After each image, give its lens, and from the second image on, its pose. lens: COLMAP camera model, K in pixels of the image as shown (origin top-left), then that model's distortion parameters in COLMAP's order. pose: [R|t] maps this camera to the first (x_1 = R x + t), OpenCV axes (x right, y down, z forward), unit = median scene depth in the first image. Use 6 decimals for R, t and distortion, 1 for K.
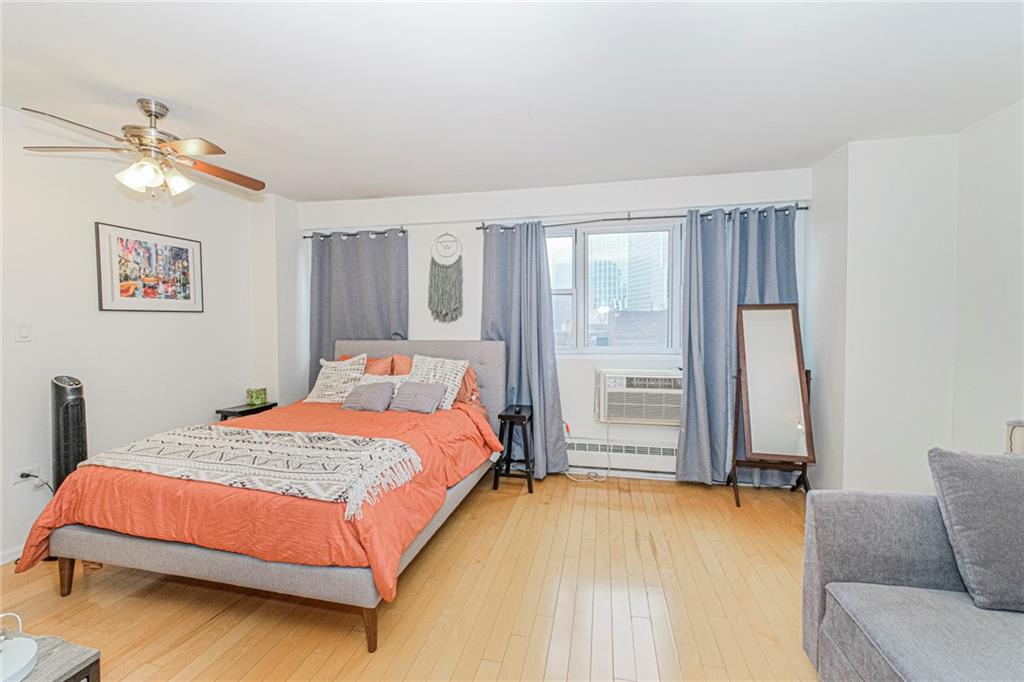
lens RADIAL K [[426.6, 0, 512.2], [0, 426.6, 336.8], [0, 0, 1]] dist [-0.001781, -0.002274]
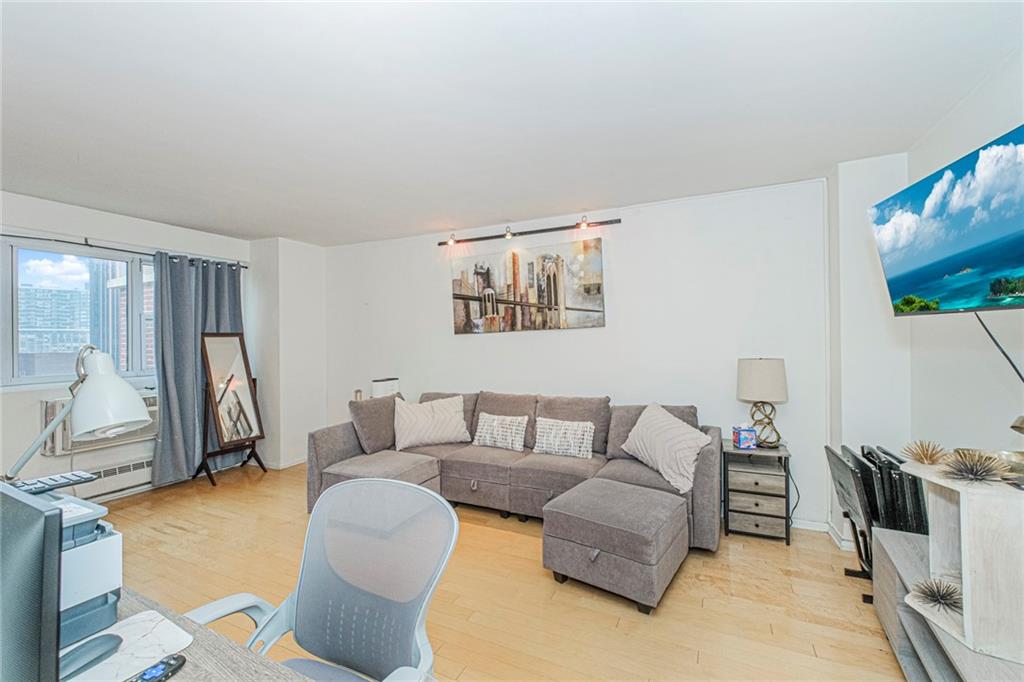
lens RADIAL K [[426.6, 0, 514.1], [0, 426.6, 337.2], [0, 0, 1]] dist [-0.001781, -0.002274]
pose [[0.228957, 0.001131, 0.973436, -0.501540], [0.031195, 0.999477, -0.008499, -0.022539], [-0.972937, 0.032312, 0.228802, -0.208000]]
